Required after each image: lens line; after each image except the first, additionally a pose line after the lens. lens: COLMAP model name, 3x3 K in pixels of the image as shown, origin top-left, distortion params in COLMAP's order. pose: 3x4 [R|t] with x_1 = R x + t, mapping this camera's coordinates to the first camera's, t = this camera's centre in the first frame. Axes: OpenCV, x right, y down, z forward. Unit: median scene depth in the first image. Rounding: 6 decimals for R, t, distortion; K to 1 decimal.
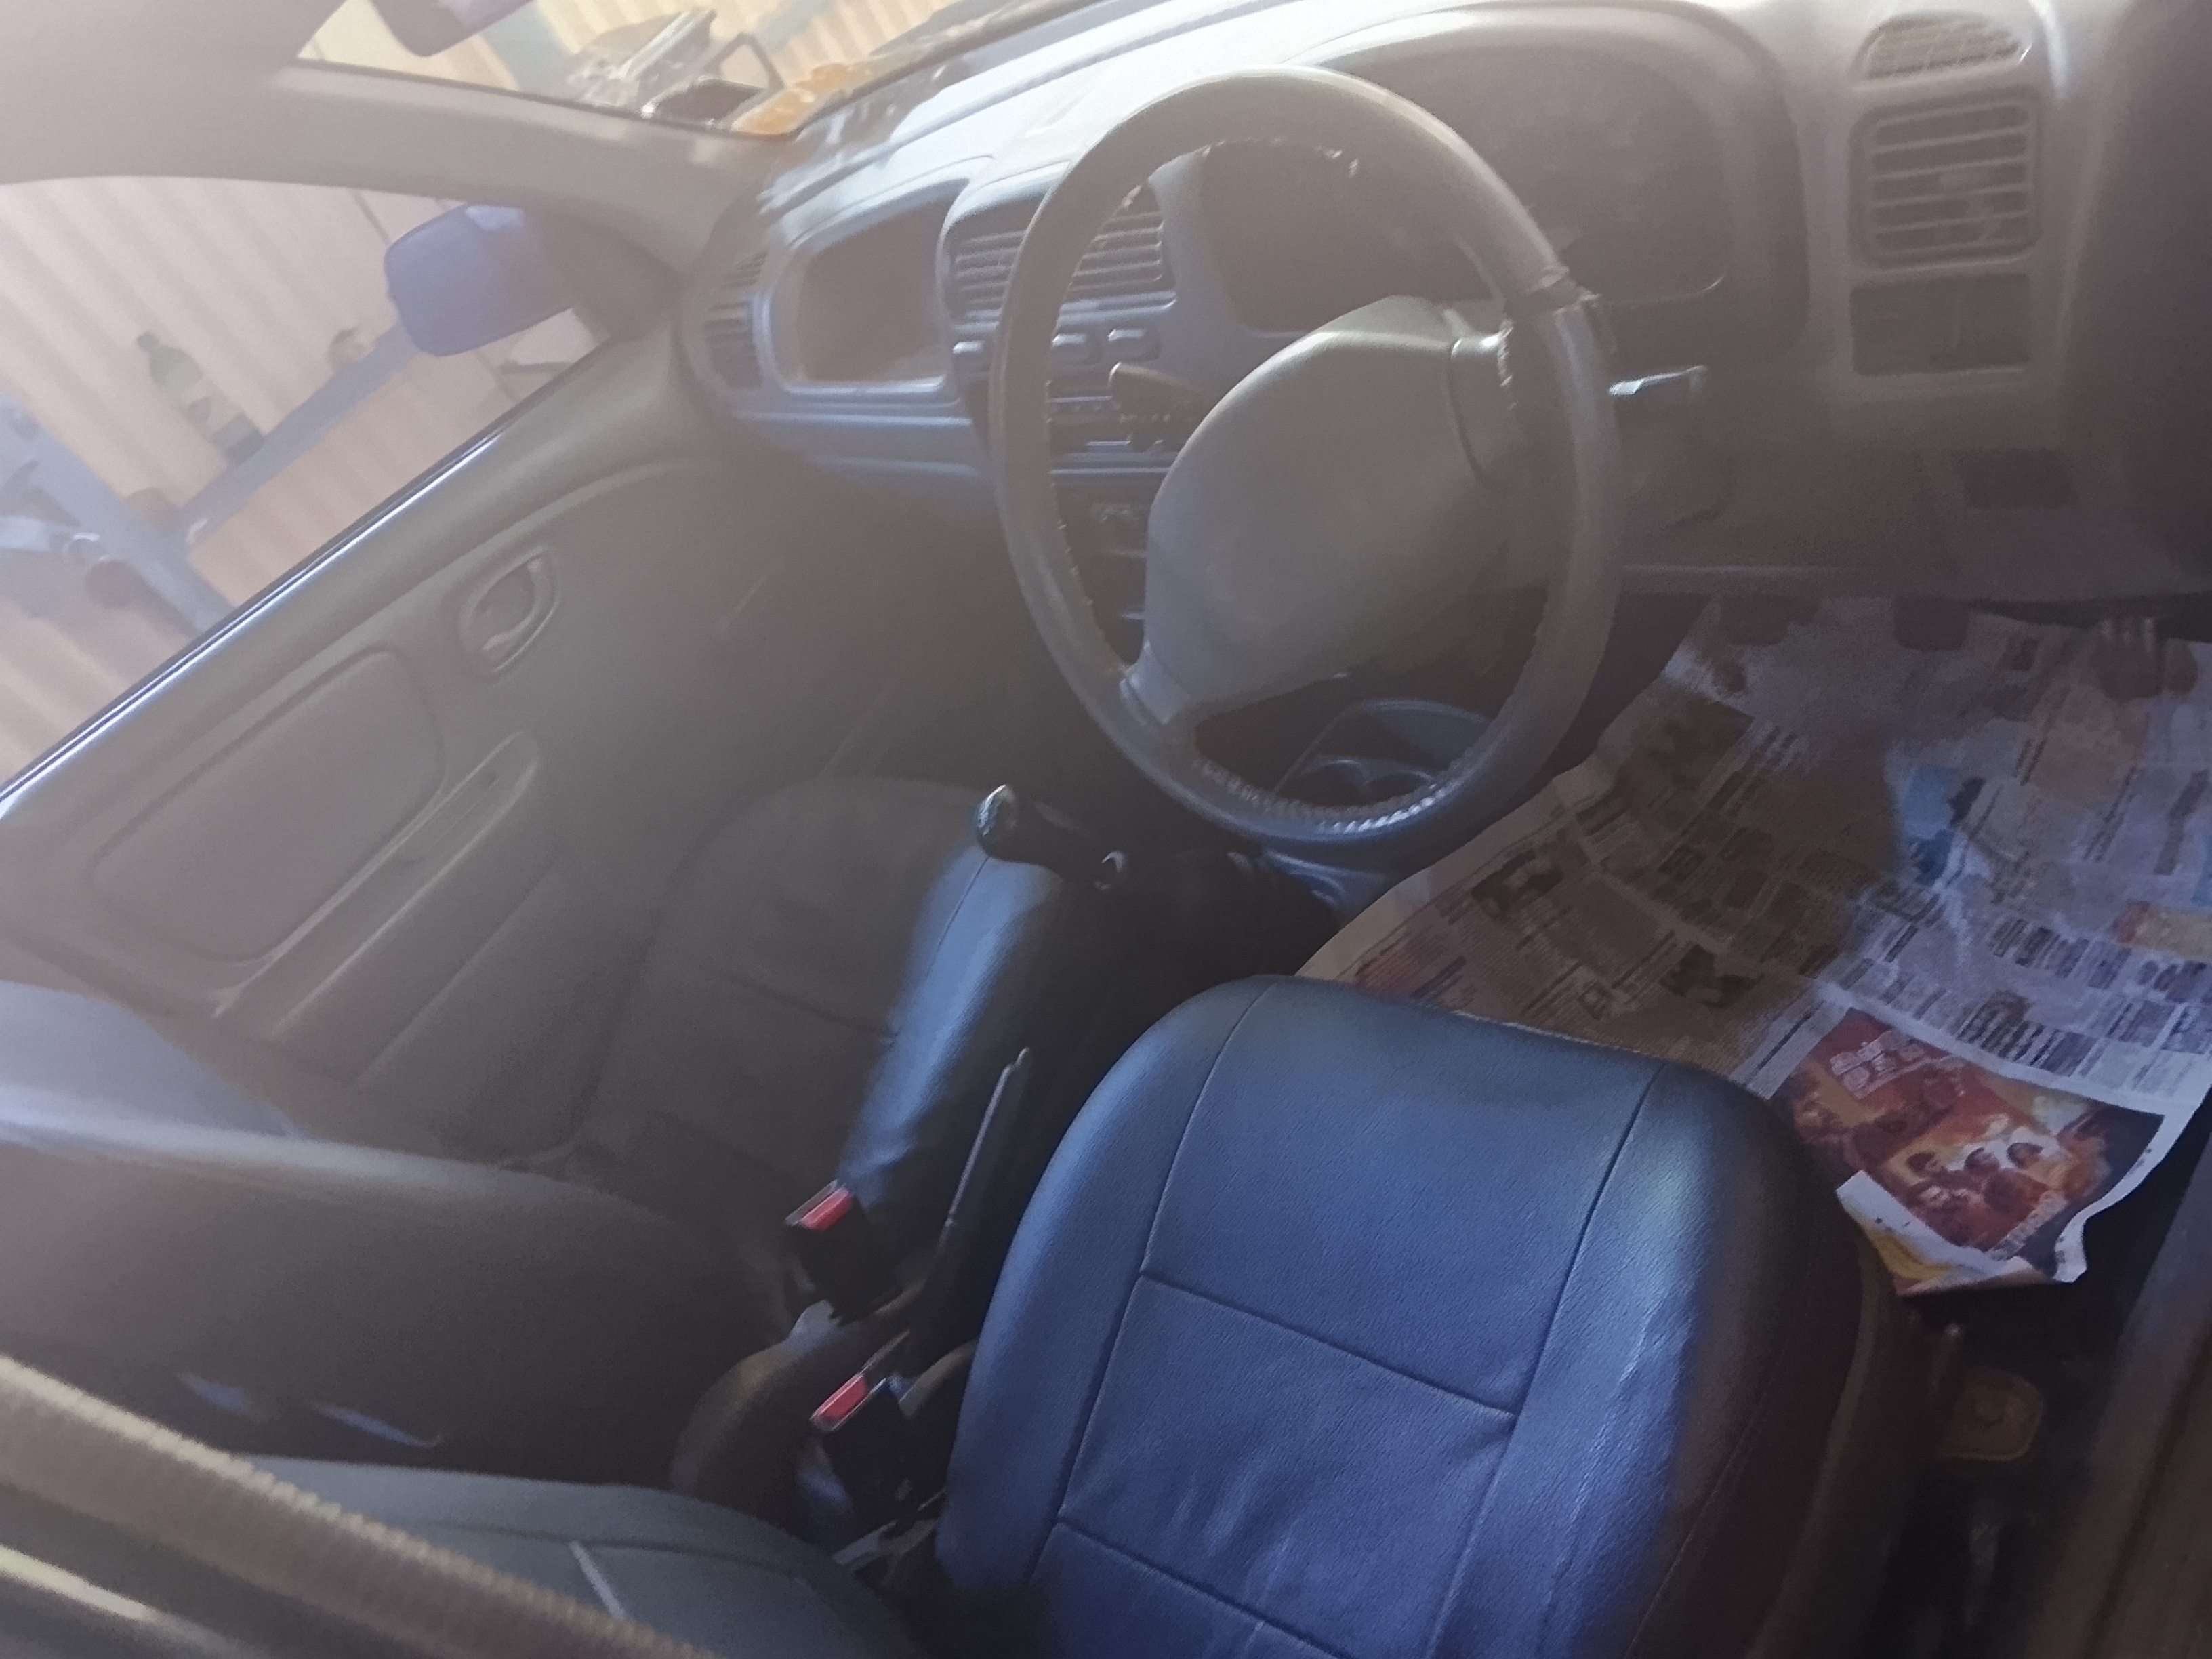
lens RADIAL K [[1787.7, 0, 1111.3], [0, 1787.7, 833.7], [0, 0, 1]] dist [0.035753, -0.022458]
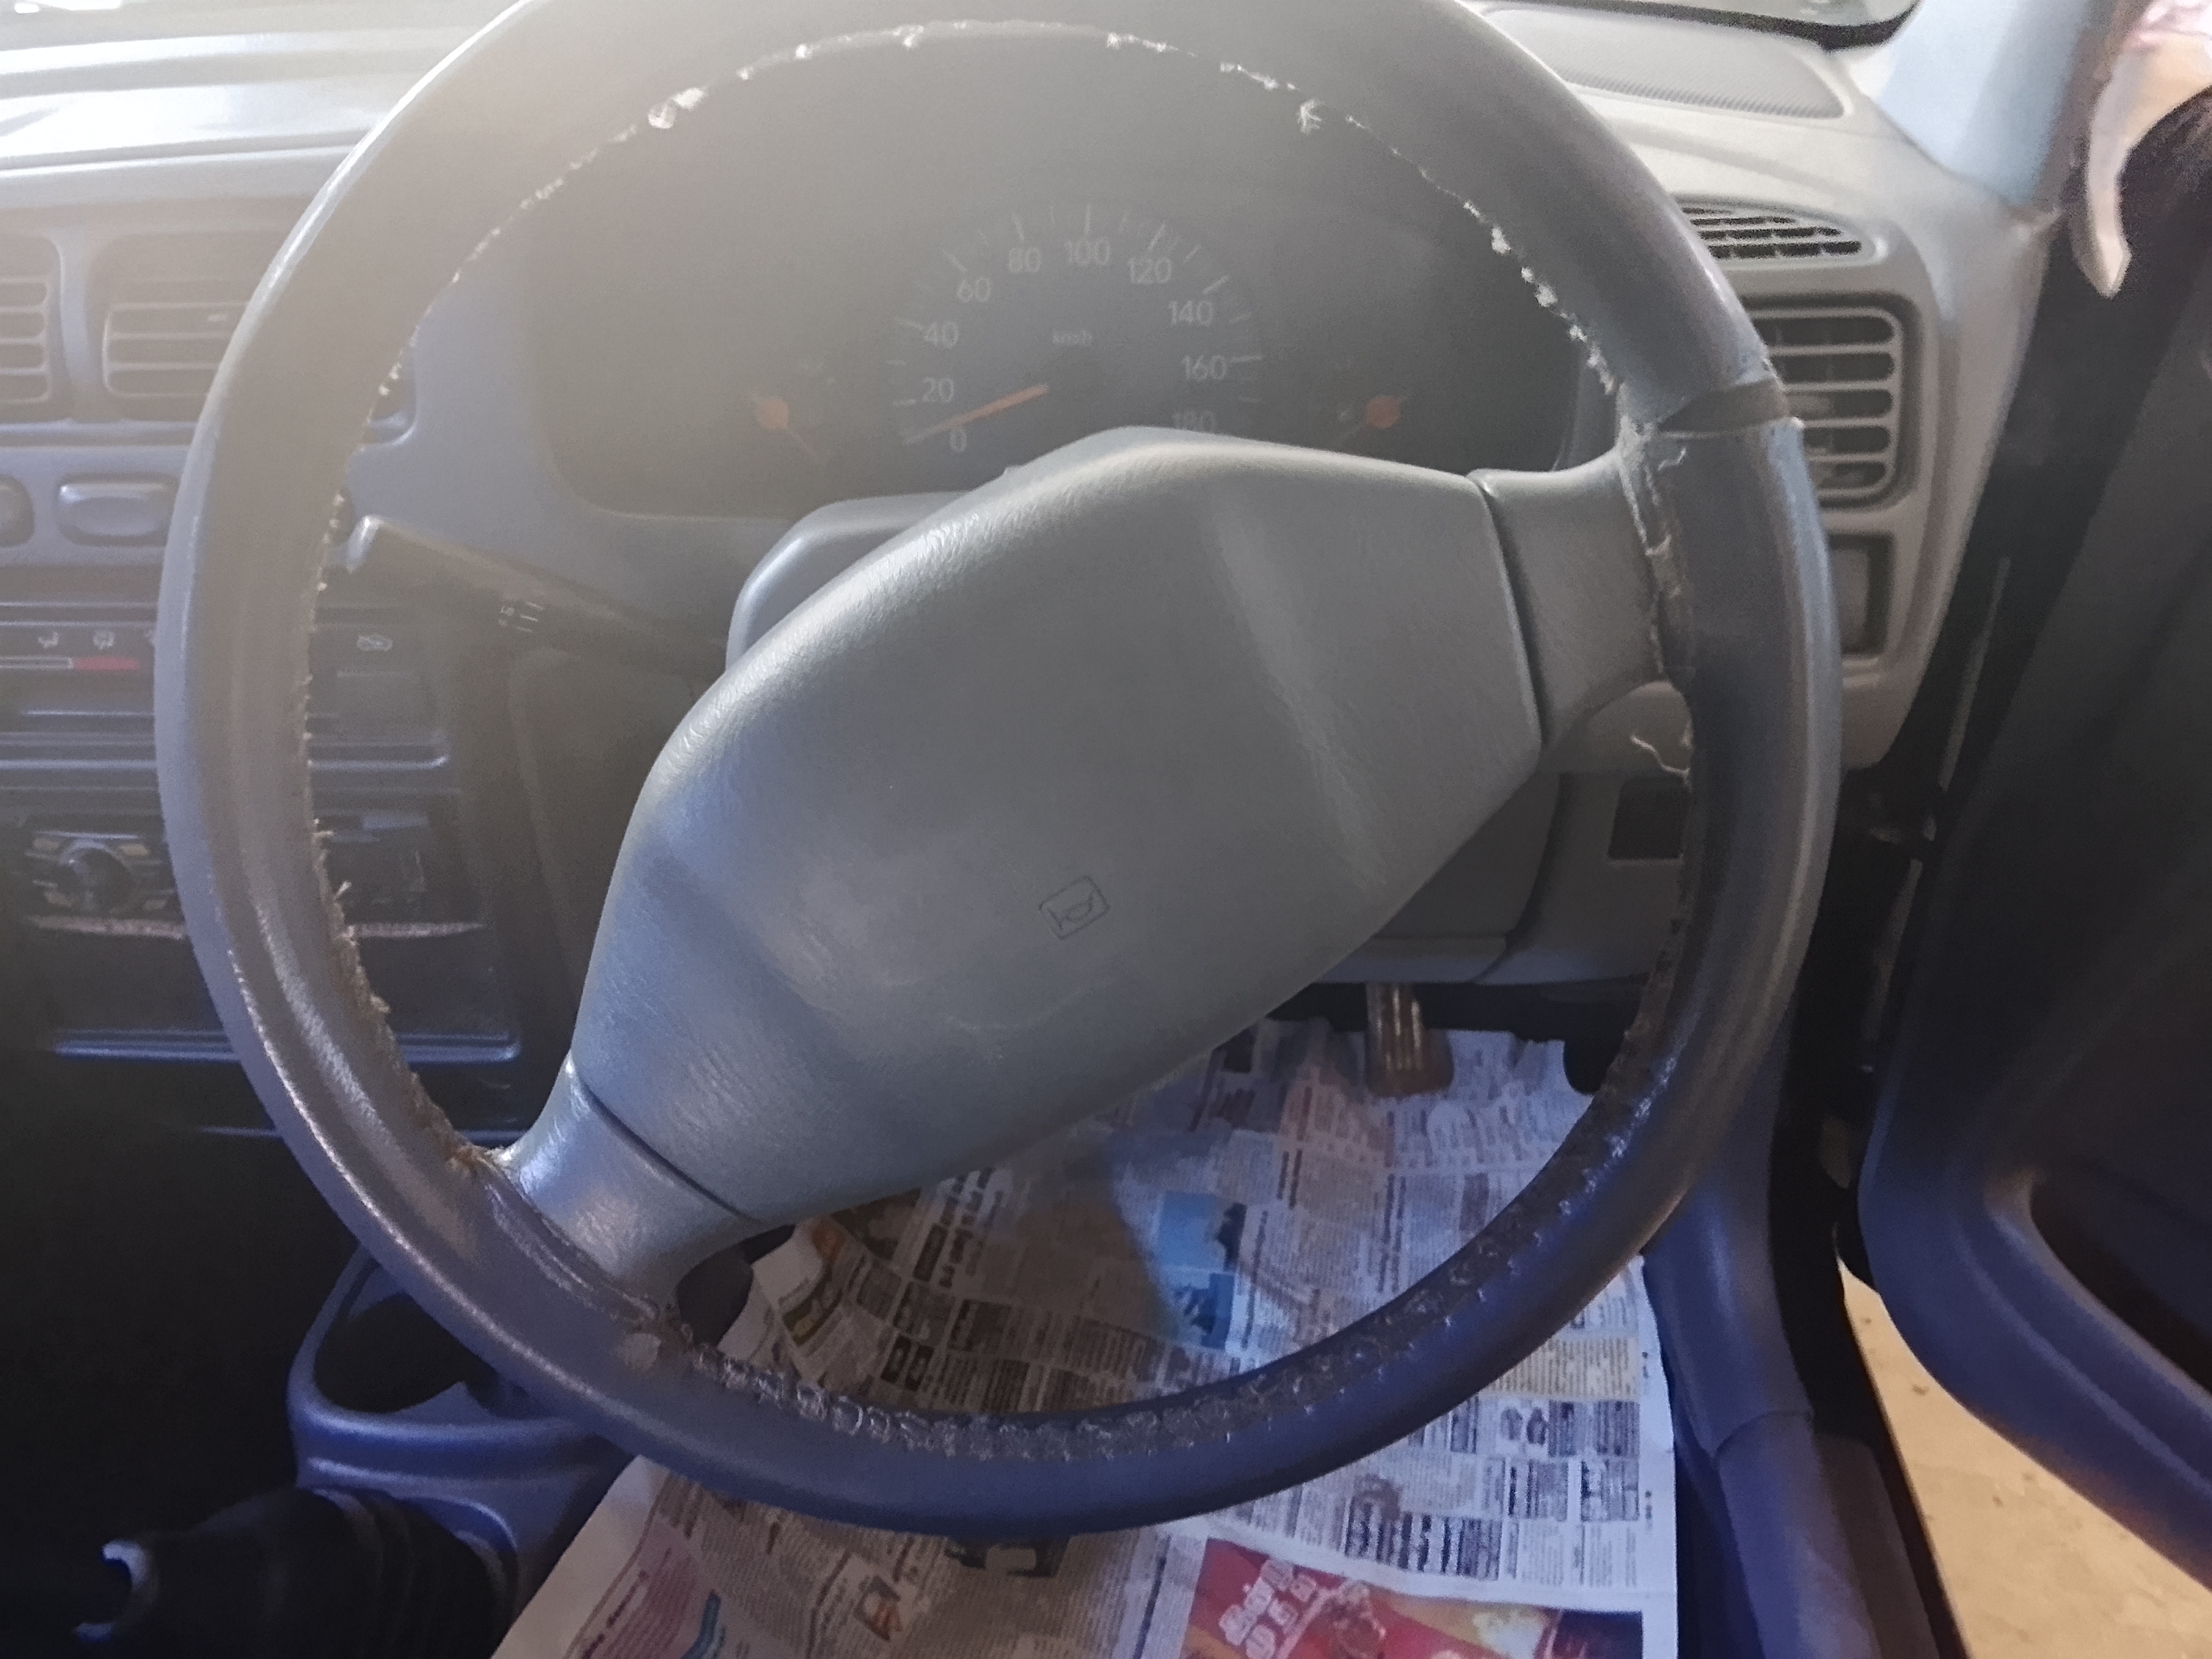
lens RADIAL K [[1787.7, 0, 1105.0], [0, 1787.7, 817.6], [0, 0, 1]] dist [0.035753, -0.022458]
pose [[0.728056, 0.047190, 0.683892, -0.139022], [0.116606, 0.974564, -0.191383, -0.055286], [-0.675528, 0.219083, 0.704034, 0.434244]]
